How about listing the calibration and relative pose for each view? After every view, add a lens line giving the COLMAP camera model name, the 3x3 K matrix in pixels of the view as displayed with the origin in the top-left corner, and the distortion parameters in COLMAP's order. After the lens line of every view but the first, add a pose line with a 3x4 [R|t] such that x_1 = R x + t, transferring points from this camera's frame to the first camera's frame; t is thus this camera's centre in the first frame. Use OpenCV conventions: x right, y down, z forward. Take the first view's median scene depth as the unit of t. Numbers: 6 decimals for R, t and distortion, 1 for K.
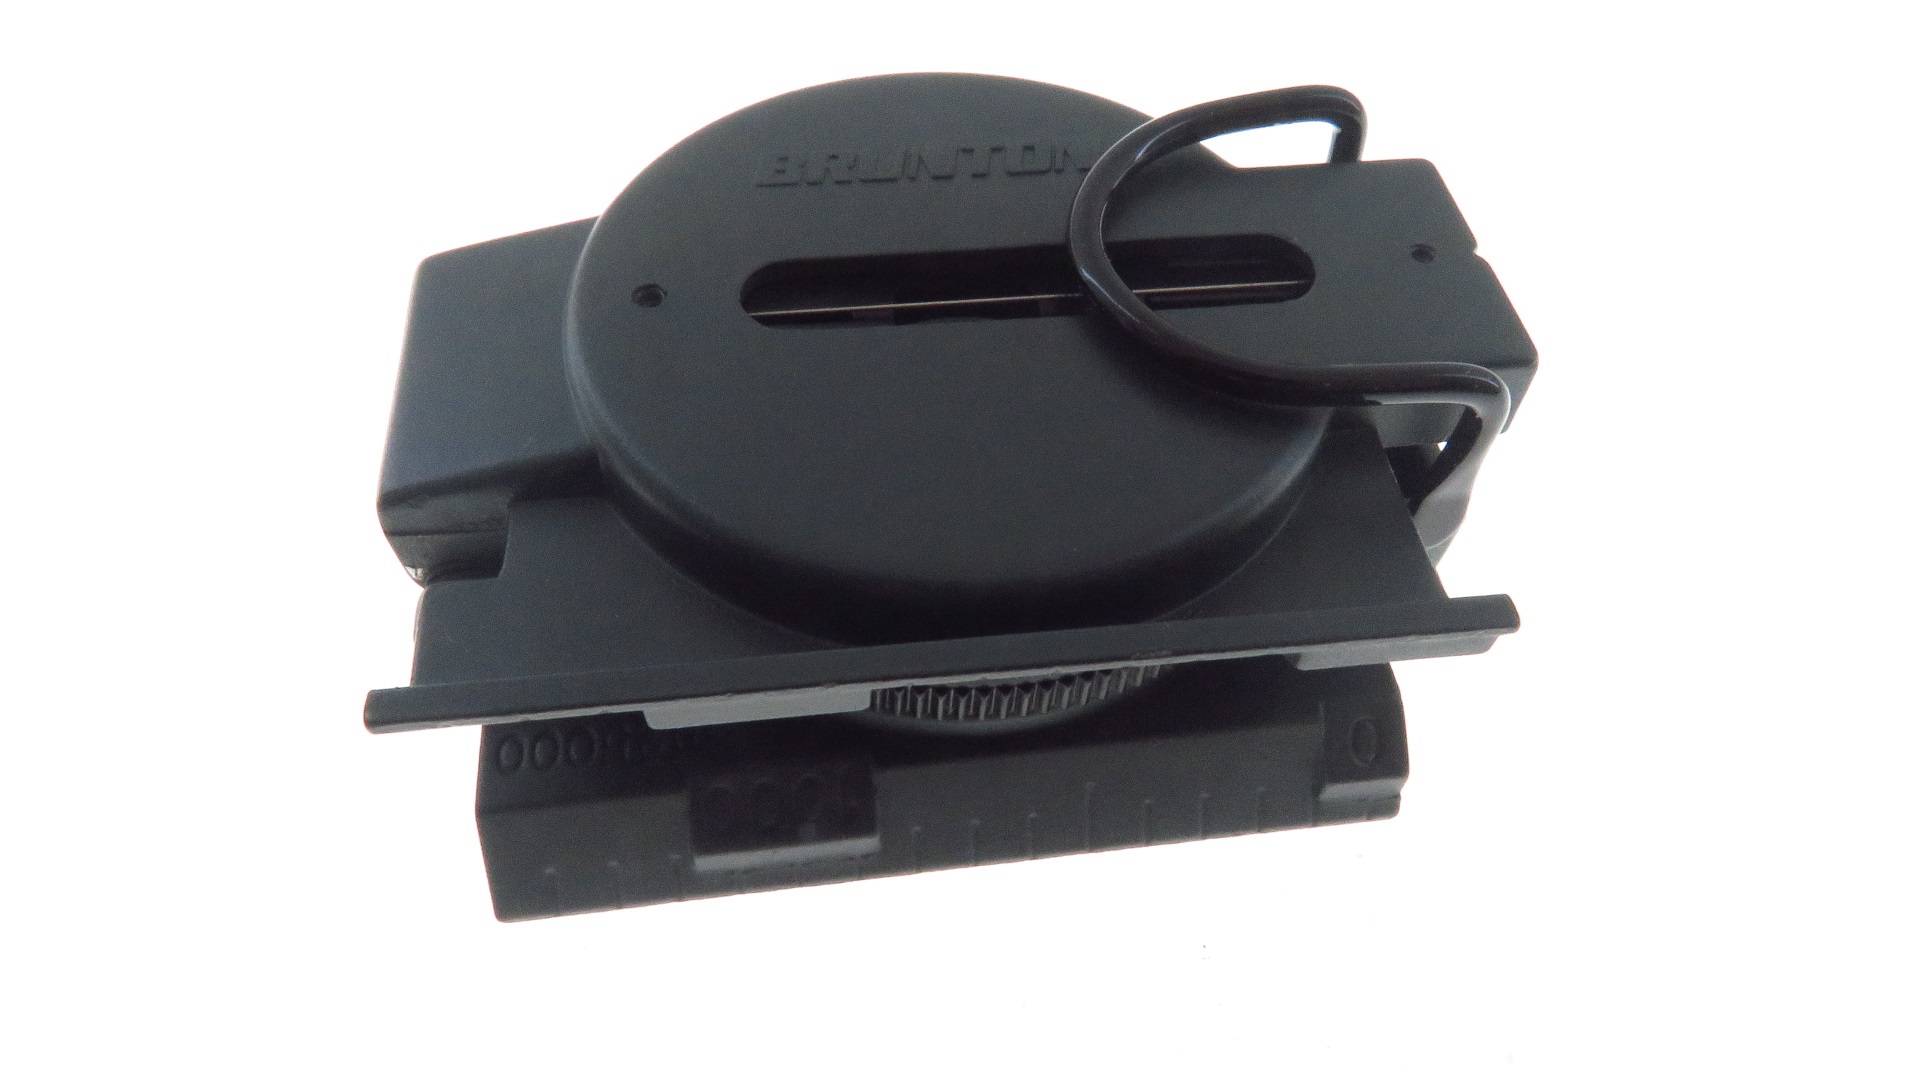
lens RADIAL K [[1515.6, 0, 965.4], [0, 1515.6, 540.7], [0, 0, 1]] dist [0.012538, 0.000731]
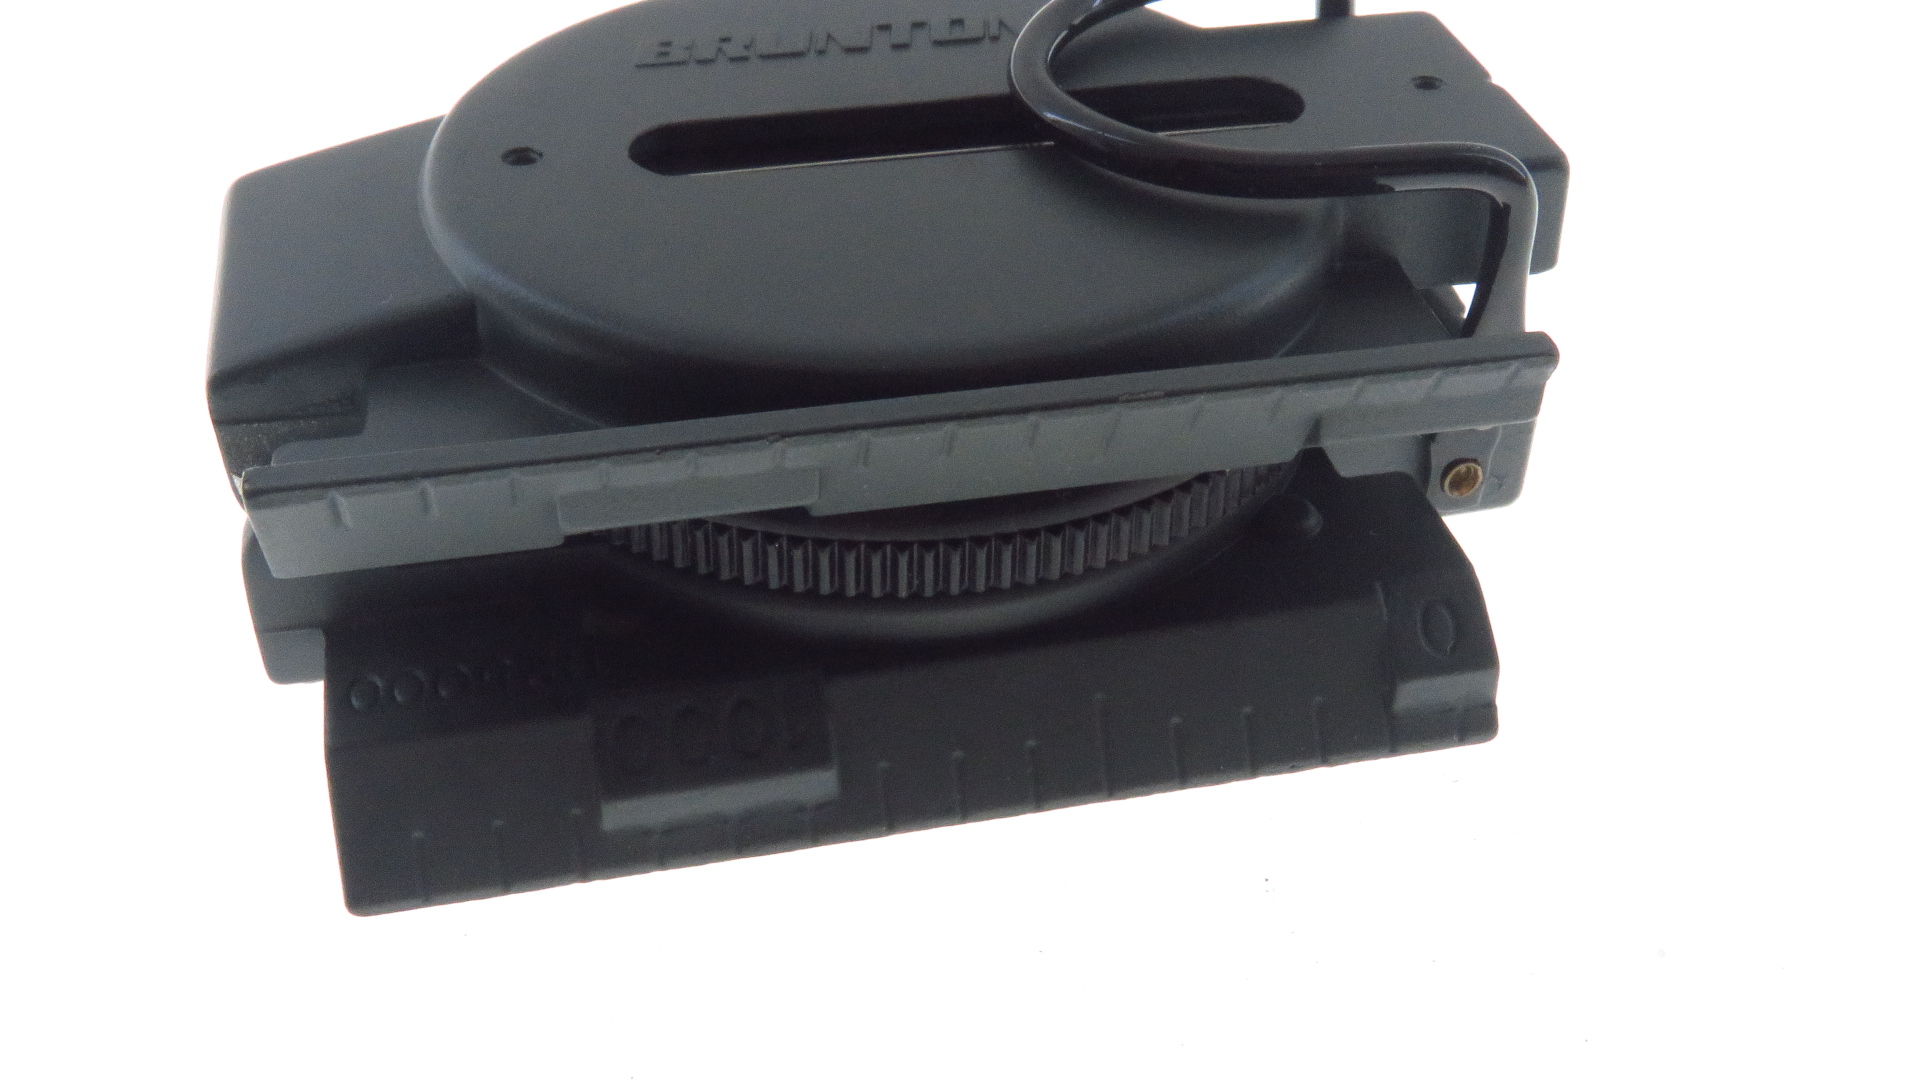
lens RADIAL K [[2526.8, 0, 960.5], [0, 2526.8, 539.9], [0, 0, 1]] dist [-0.090381, 0.000000]
pose [[0.996371, -0.069050, 0.049776, -0.047513], [0.080543, 0.953972, -0.288879, 0.439692], [-0.027538, 0.291839, 0.956071, -0.262086]]
